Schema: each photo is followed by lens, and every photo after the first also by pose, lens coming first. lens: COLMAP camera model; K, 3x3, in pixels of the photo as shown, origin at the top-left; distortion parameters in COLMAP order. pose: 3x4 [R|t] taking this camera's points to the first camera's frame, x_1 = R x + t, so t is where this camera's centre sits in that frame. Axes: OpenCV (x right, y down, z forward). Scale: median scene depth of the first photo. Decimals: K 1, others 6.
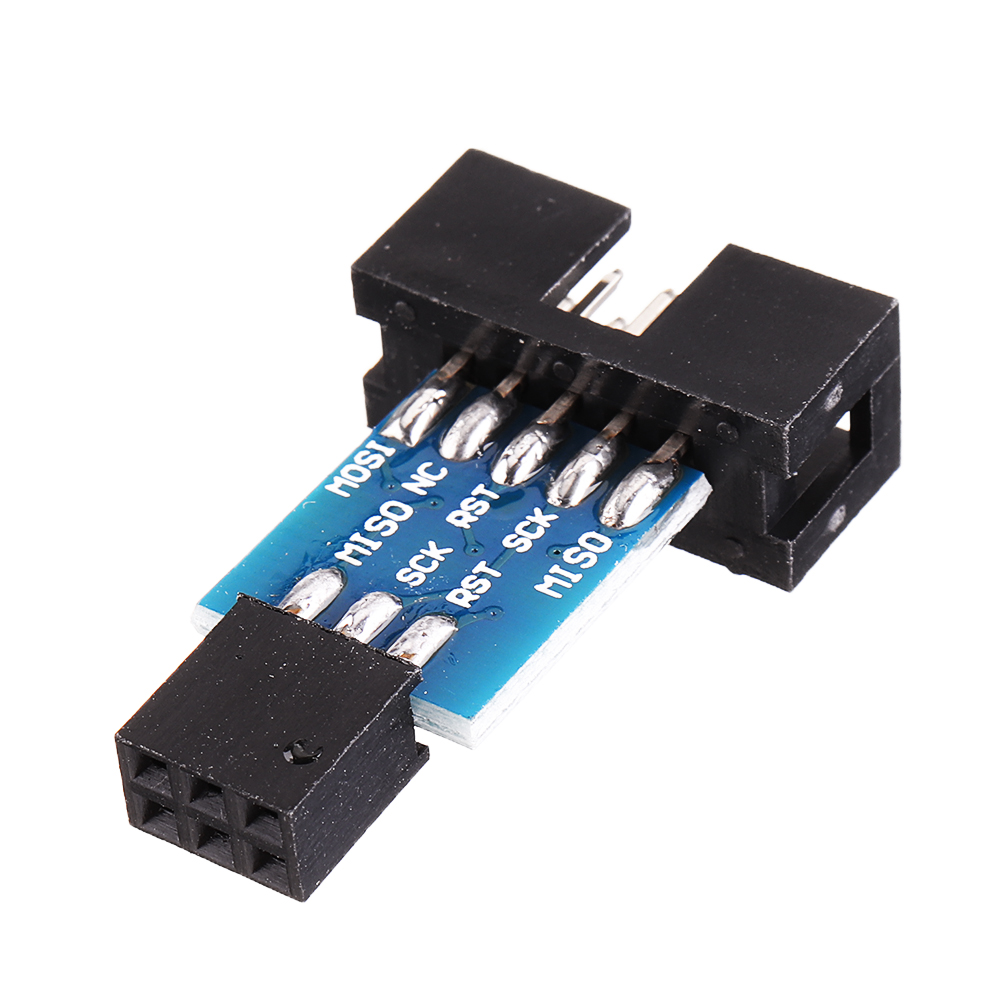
lens RADIAL K [[4967.4, 0, 500.0], [0, 4967.4, 500.0], [0, 0, 1]] dist [1.653699, 1.012378]
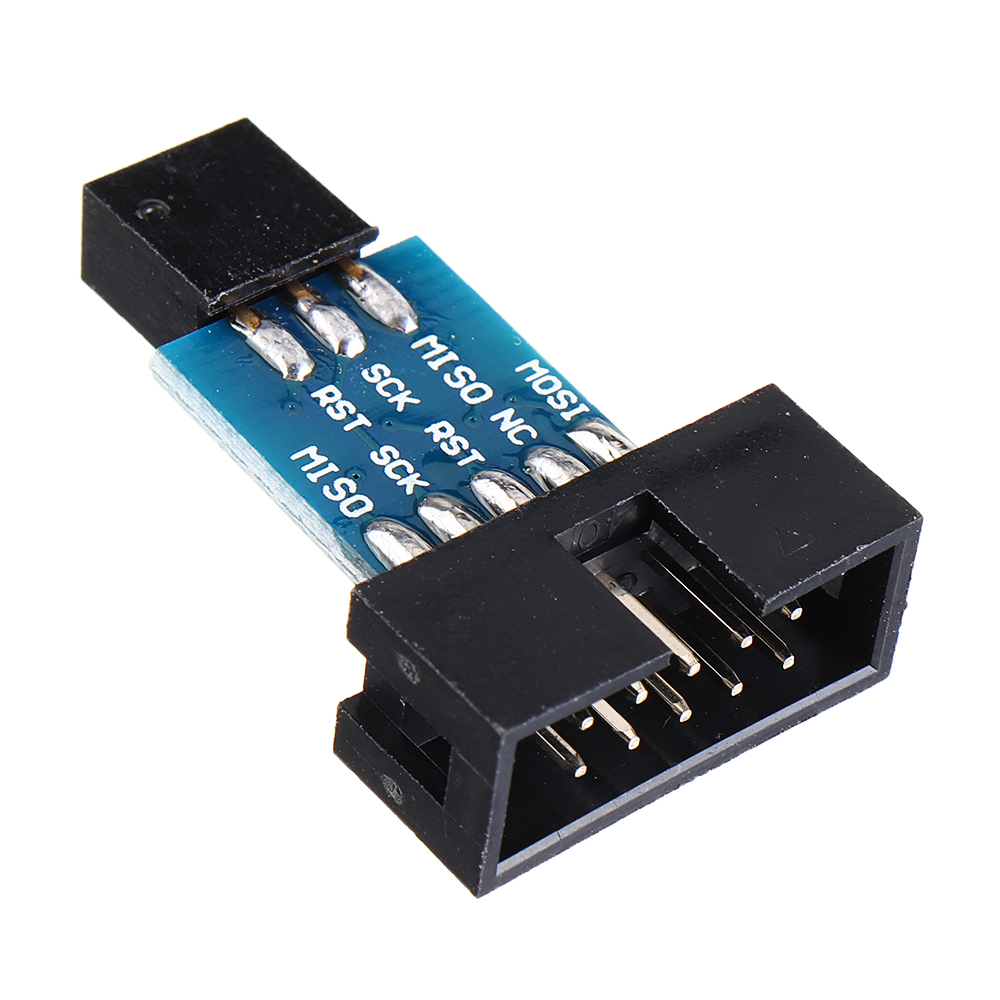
lens RADIAL K [[4967.4, 0, 500.0], [0, 4967.4, 500.0], [0, 0, 1]] dist [1.653699, 1.012378]
pose [[-0.317027, 0.680006, -0.661125, 0.653956], [-0.693863, 0.308927, 0.650475, -0.645702], [0.646567, 0.664948, 0.373892, 0.651010]]
